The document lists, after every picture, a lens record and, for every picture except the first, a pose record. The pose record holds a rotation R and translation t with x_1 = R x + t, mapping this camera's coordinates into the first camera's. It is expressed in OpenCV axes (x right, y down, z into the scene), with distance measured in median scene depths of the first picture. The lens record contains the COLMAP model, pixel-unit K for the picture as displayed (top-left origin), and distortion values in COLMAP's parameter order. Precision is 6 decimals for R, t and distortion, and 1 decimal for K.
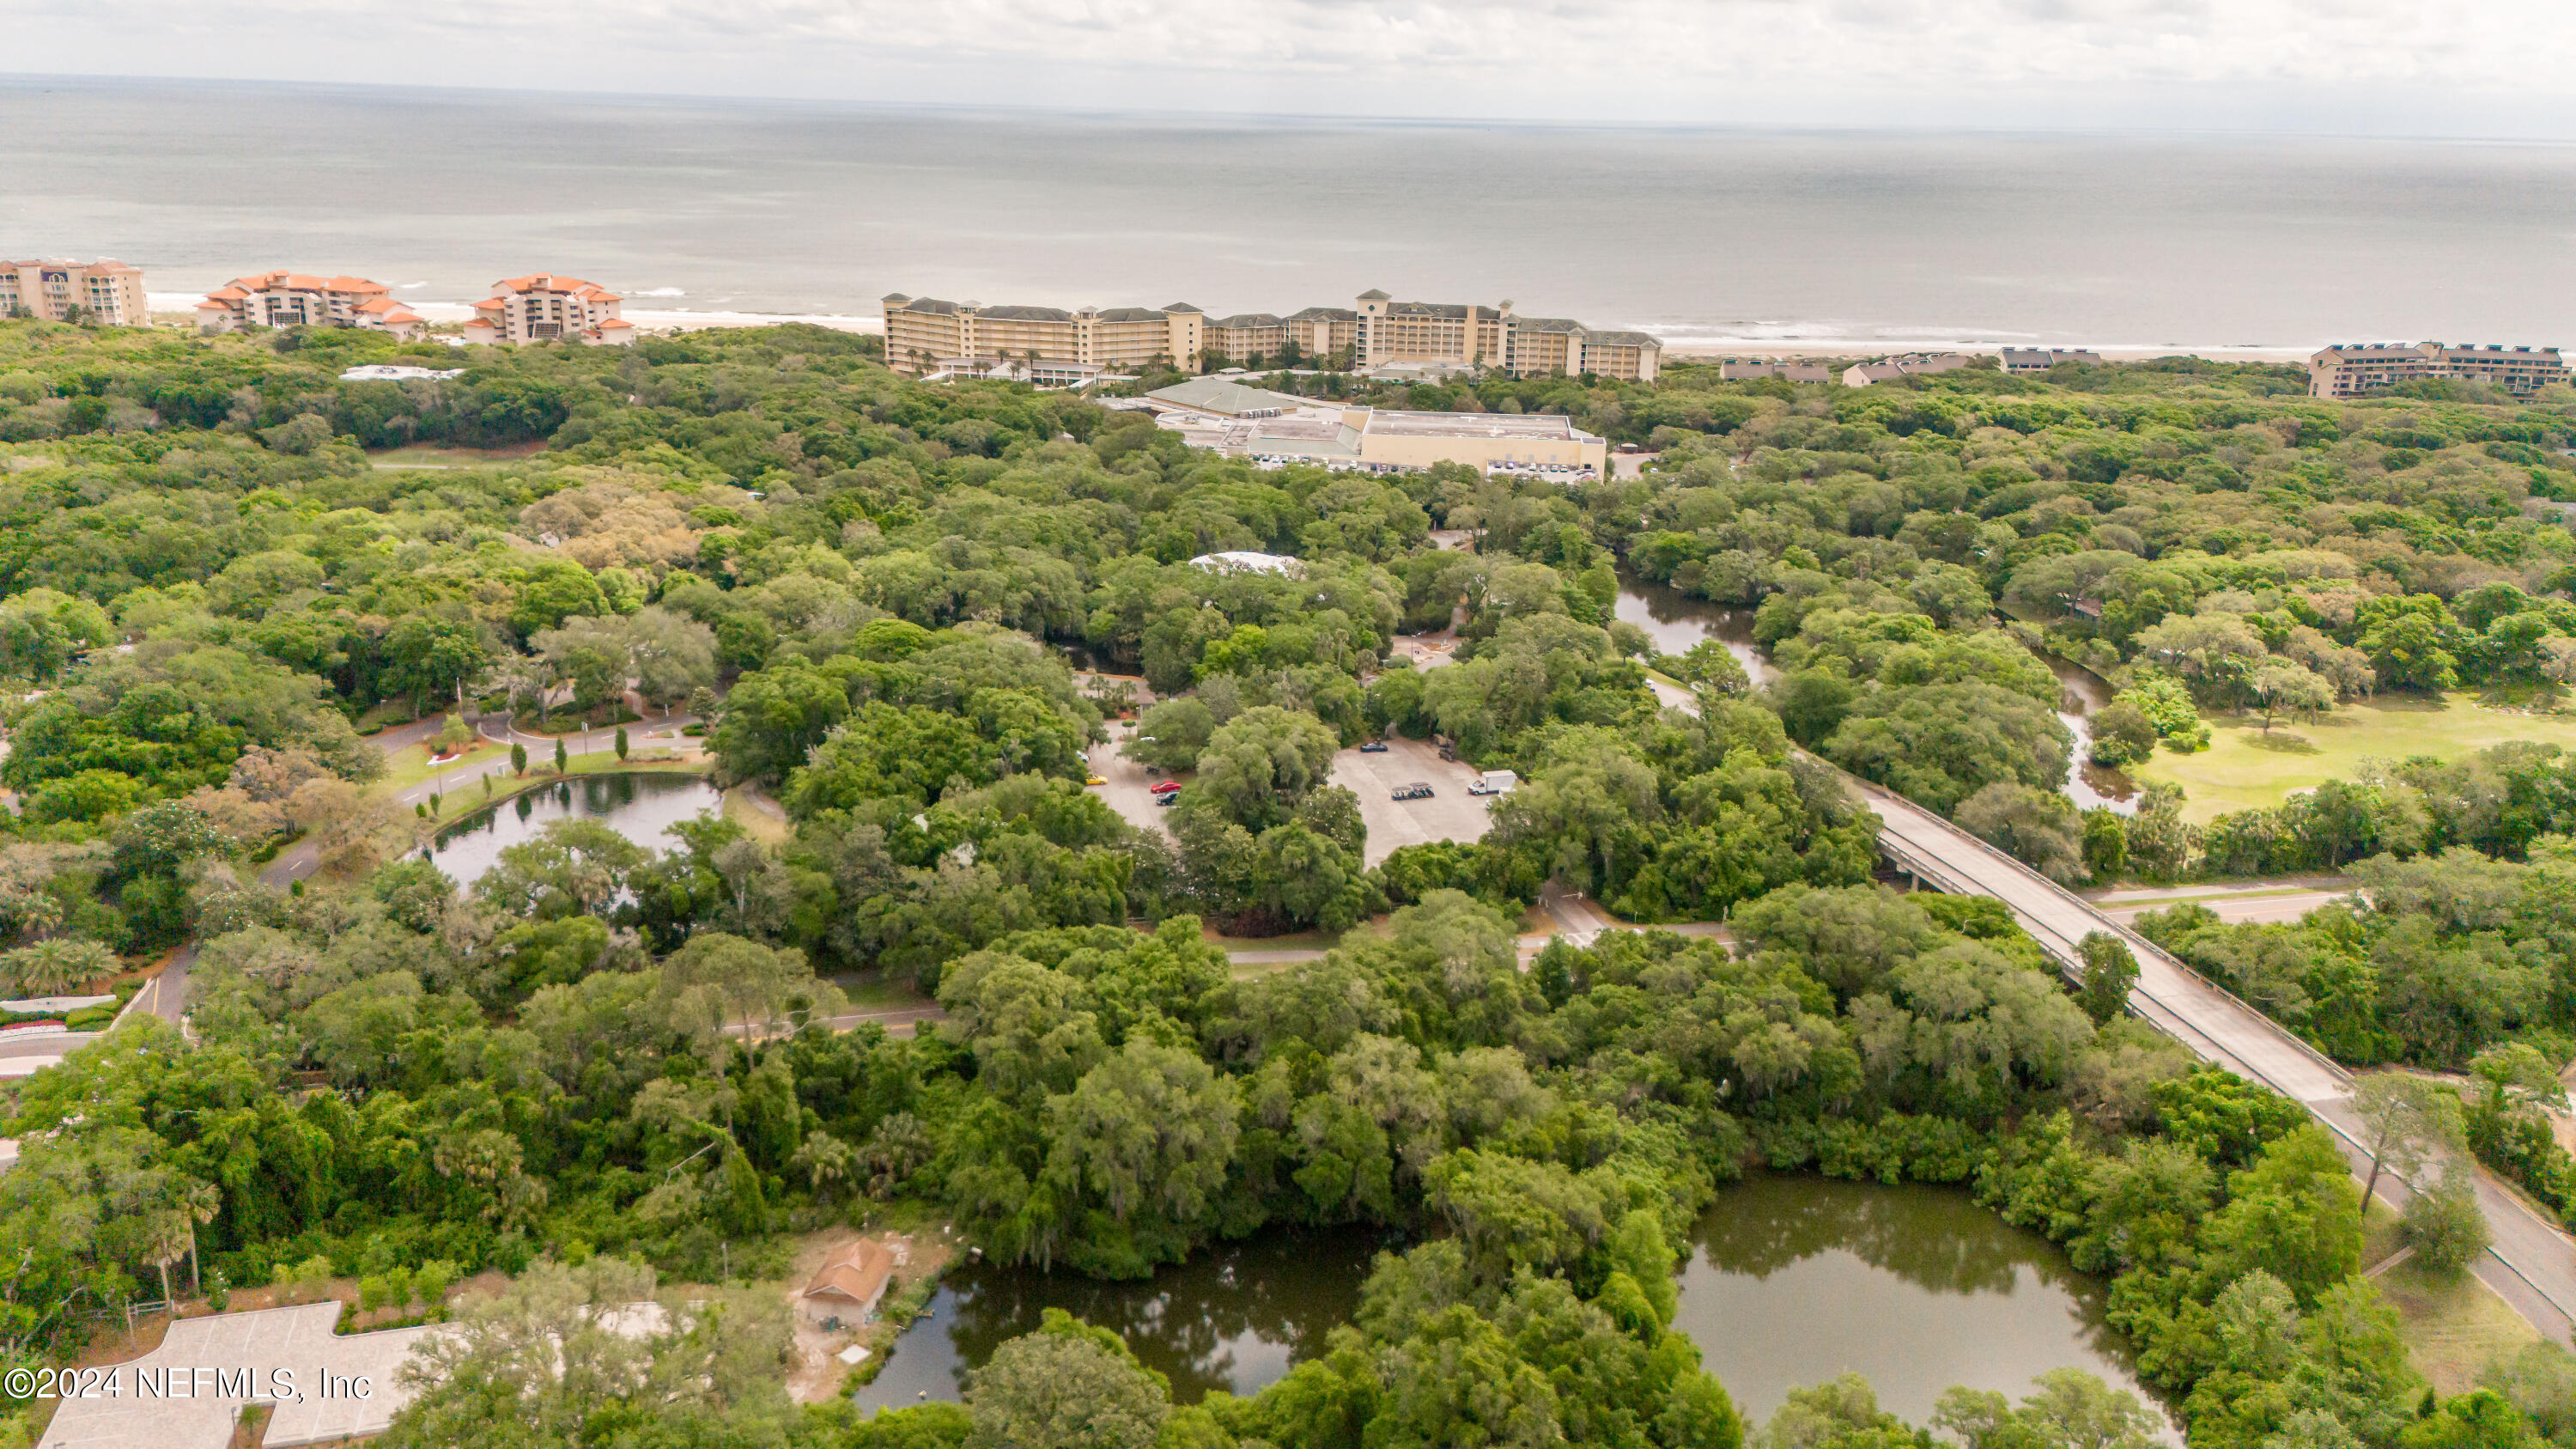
lens RADIAL K [[1933.1, 0, 1288.0], [0, 1933.1, 724.5], [0, 0, 1]] dist [0.095096, -0.075022]
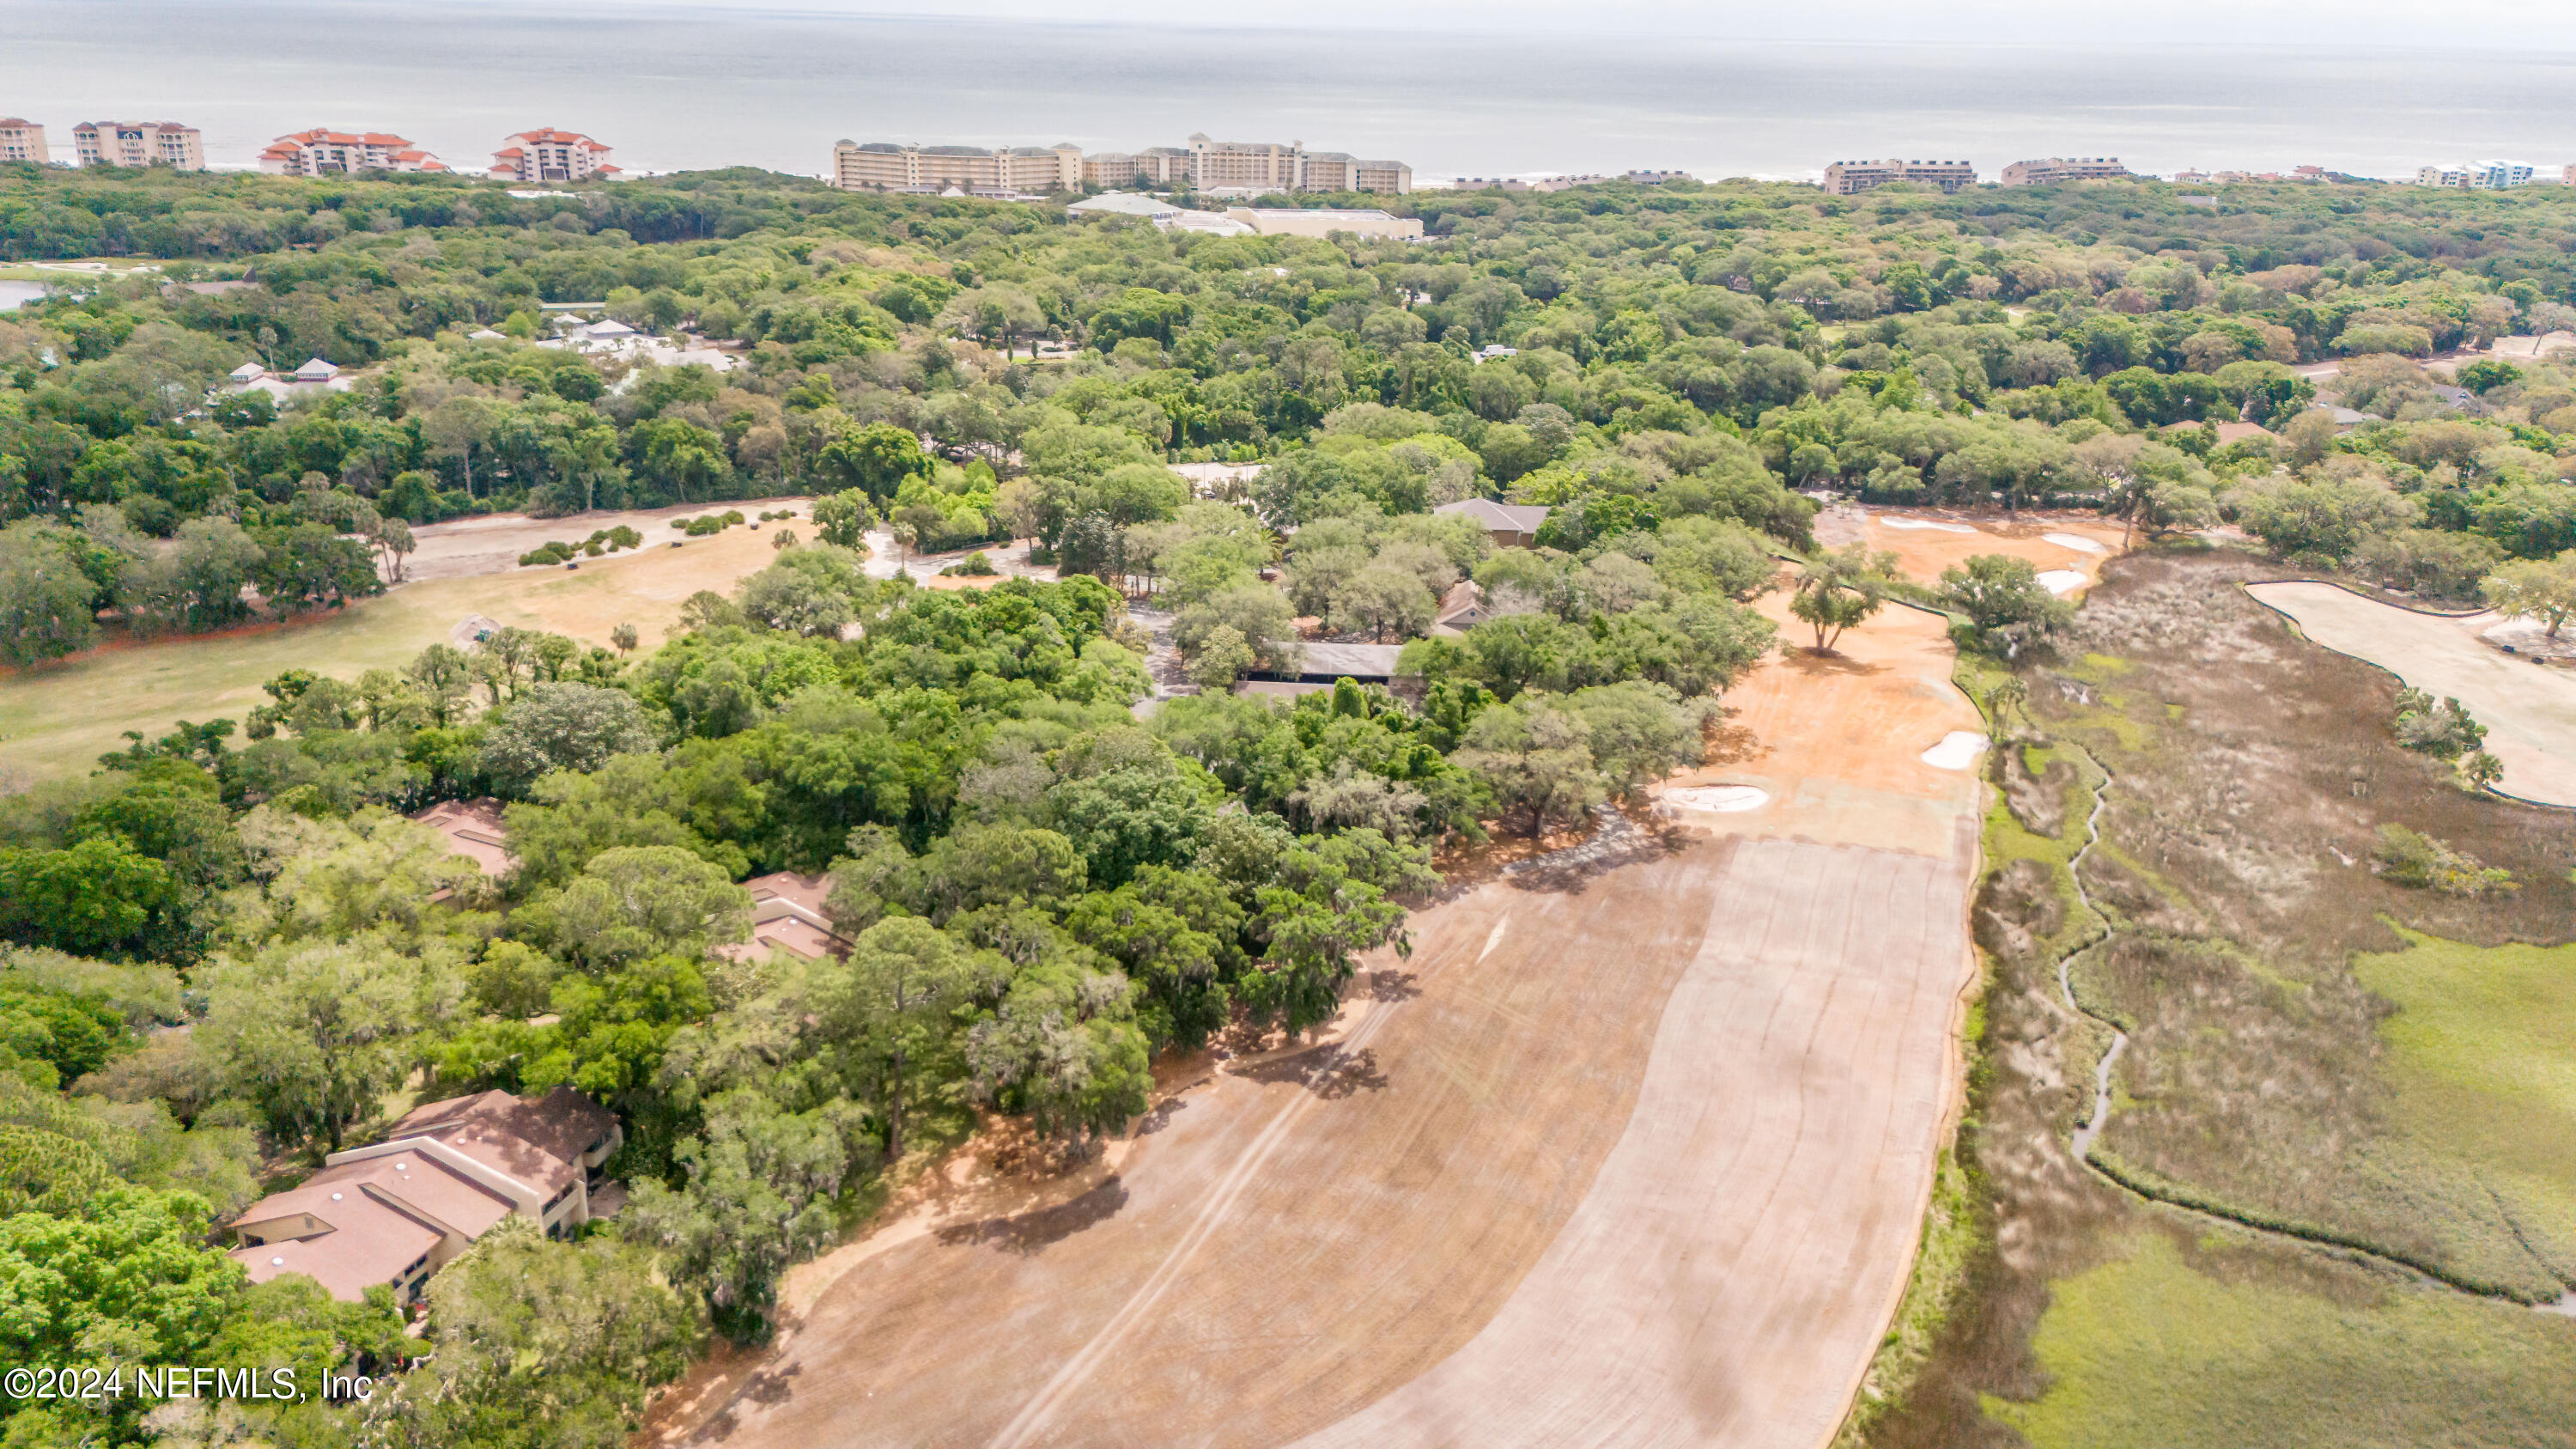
lens RADIAL K [[1933.1, 0, 1288.0], [0, 1933.1, 724.5], [0, 0, 1]] dist [0.095096, -0.075022]
pose [[0.971823, -0.081162, 0.221300, -0.228796], [0.070795, 0.996007, 0.054397, 0.117324], [-0.224831, -0.037197, 0.973688, -0.353223]]
